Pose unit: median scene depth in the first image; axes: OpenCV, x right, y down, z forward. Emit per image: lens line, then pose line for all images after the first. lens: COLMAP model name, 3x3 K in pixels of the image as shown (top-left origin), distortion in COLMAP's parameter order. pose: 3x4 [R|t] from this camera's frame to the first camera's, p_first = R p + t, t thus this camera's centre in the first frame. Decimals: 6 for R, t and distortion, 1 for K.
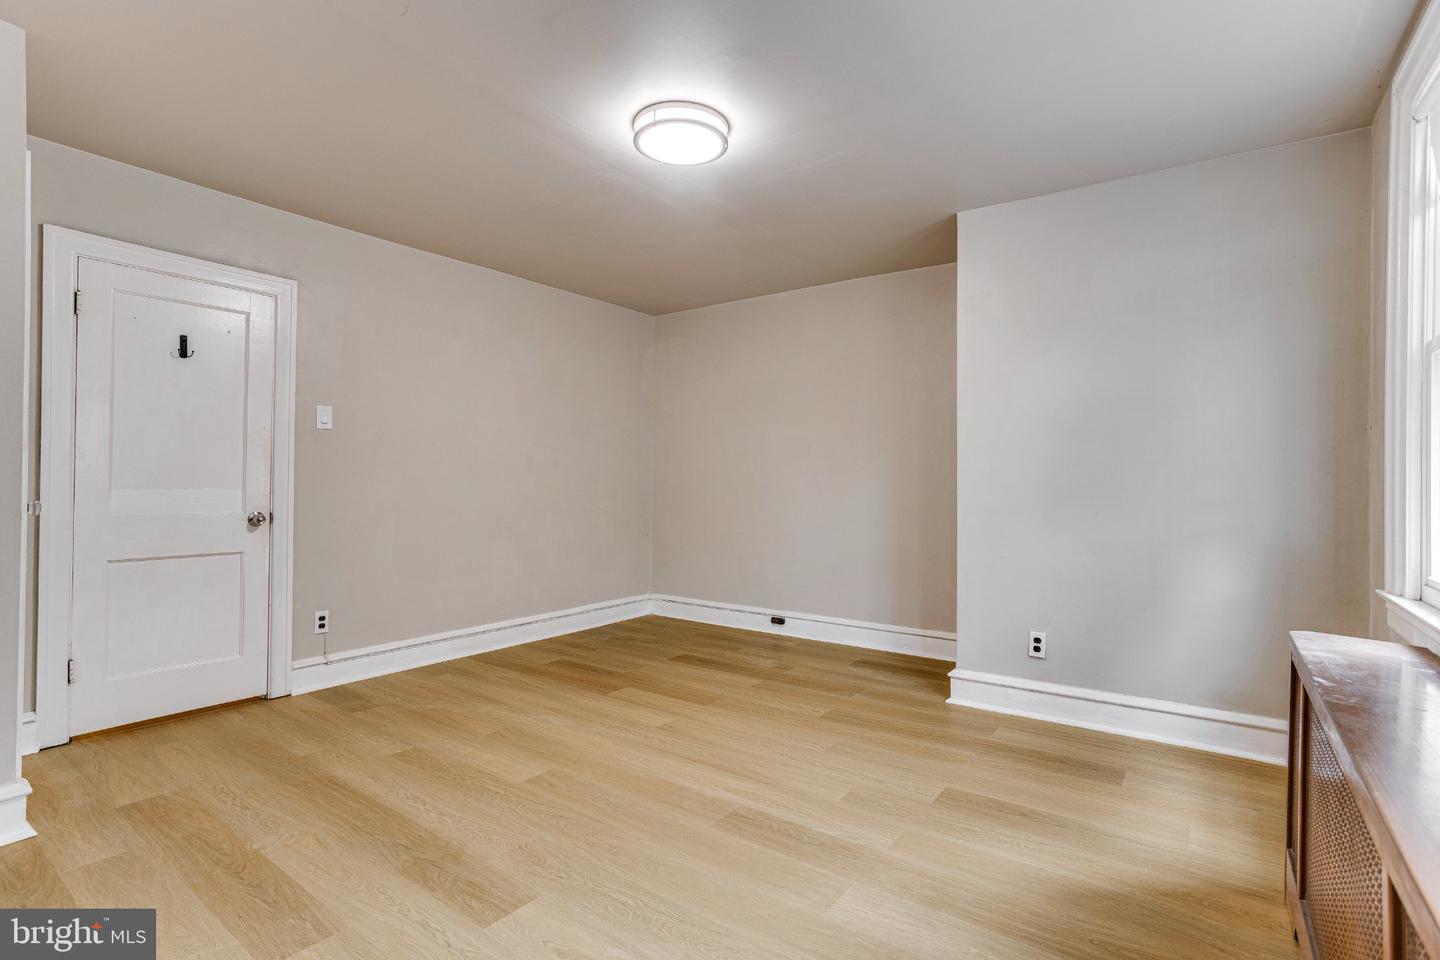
lens RADIAL K [[691.9, 0, 720.2], [0, 691.9, 475.5], [0, 0, 1]] dist [-0.020202, 0.009066]
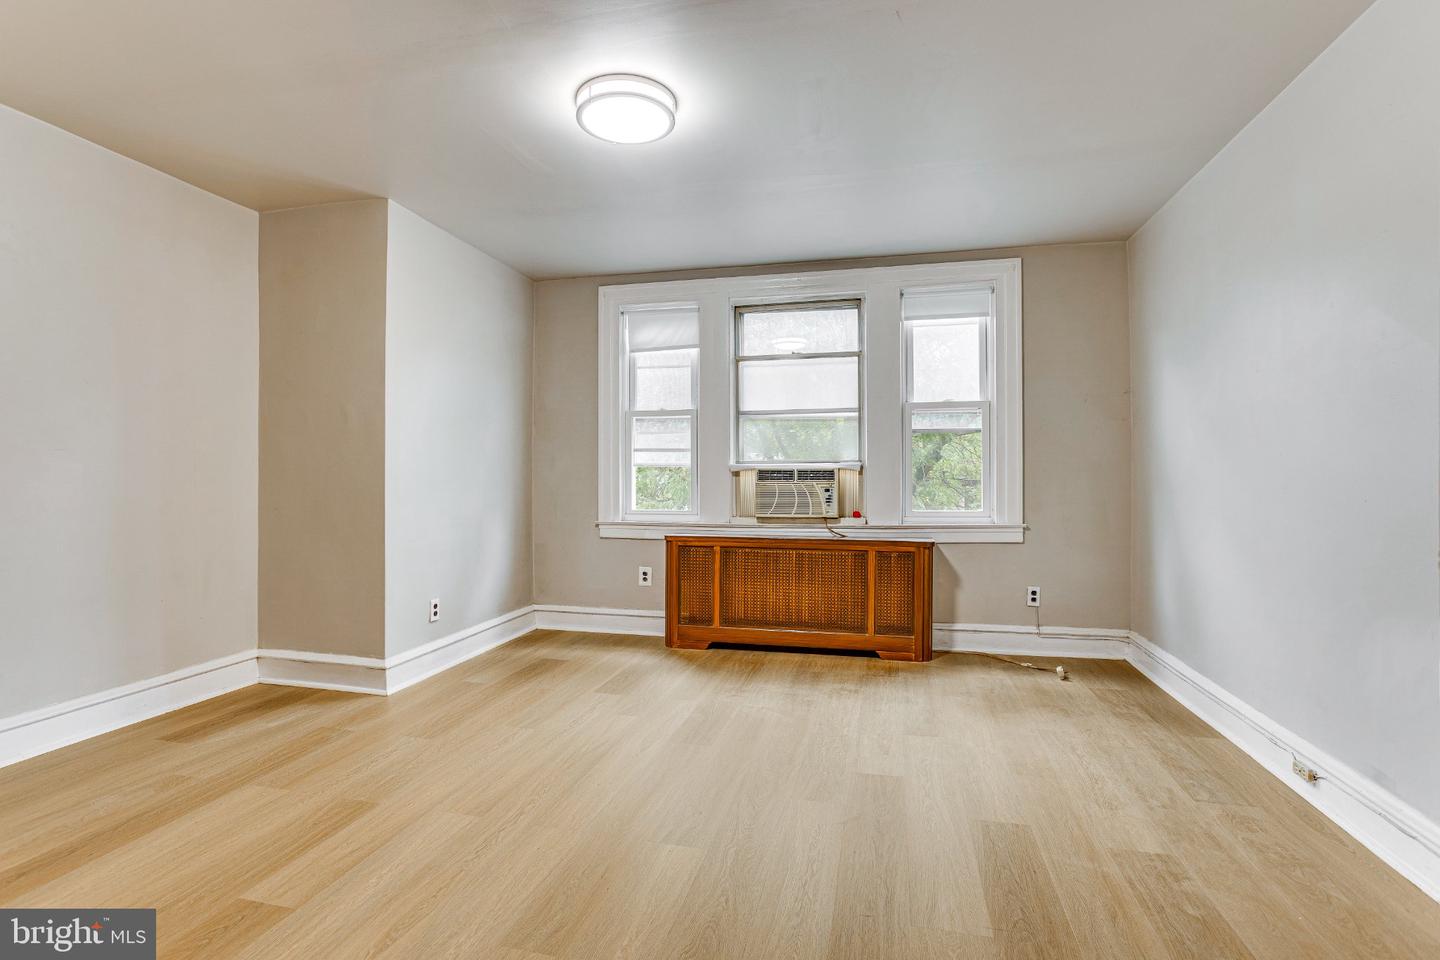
lens RADIAL K [[691.9, 0, 724.7], [0, 691.9, 469.2], [0, 0, 1]] dist [-0.020202, 0.009066]
pose [[-0.394598, 0.002736, 0.918850, -0.832923], [-0.010948, 0.999911, -0.007678, 0.011073], [-0.918789, -0.013089, -0.394533, 1.043332]]
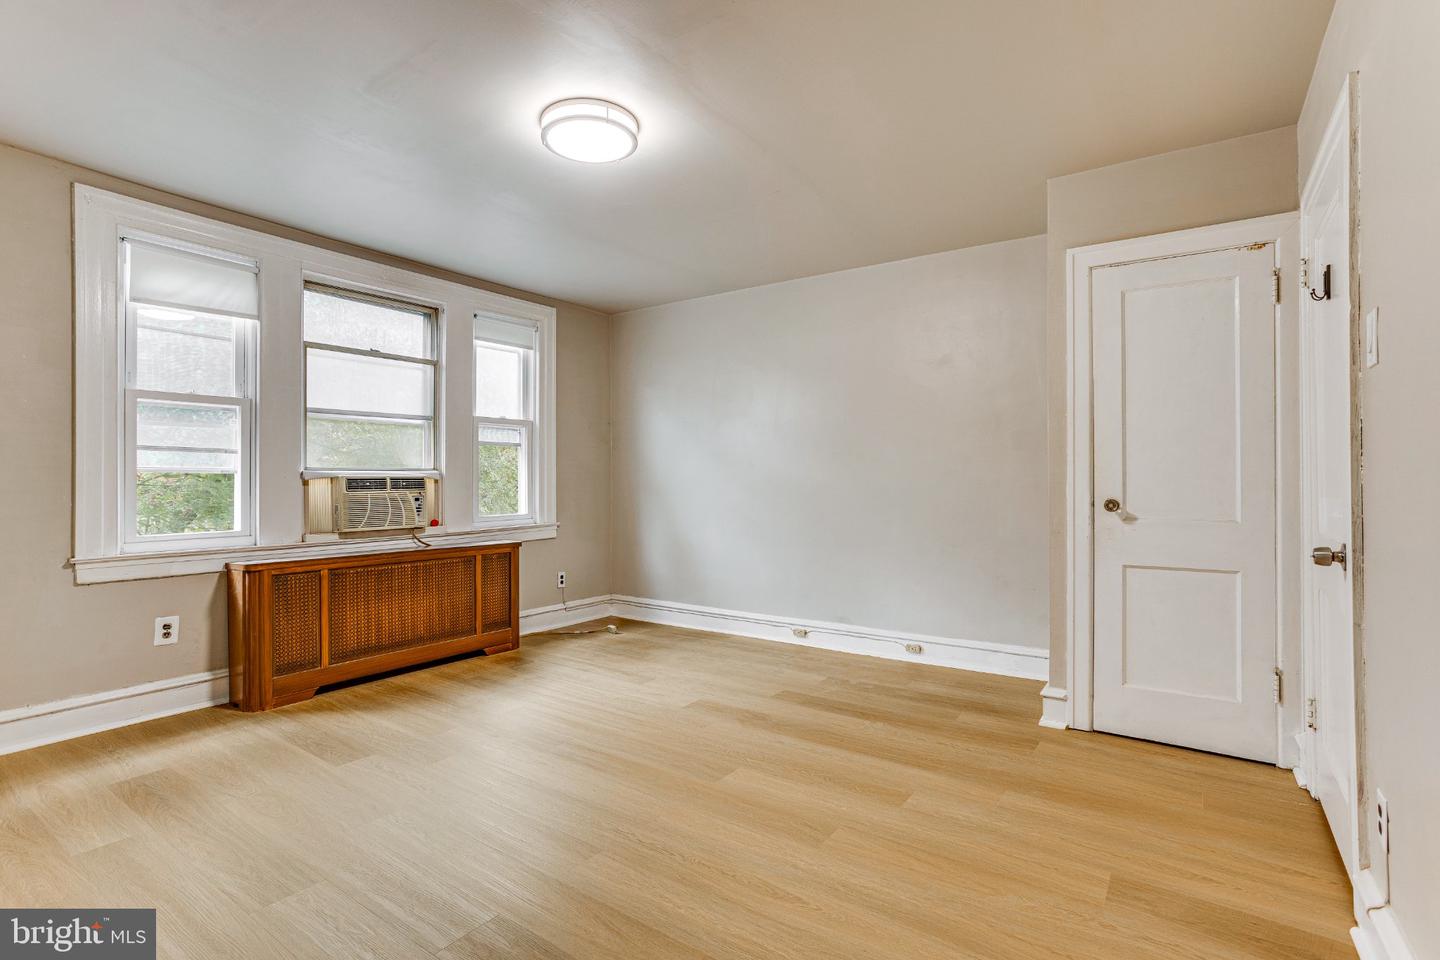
lens RADIAL K [[691.9, 0, 720.6], [0, 691.9, 477.4], [0, 0, 1]] dist [-0.020202, 0.009066]
pose [[-0.999732, -0.005817, -0.022424, -0.191142], [-0.005482, 0.999873, -0.014980, 0.014326], [0.022508, -0.014853, -0.999636, 1.664308]]
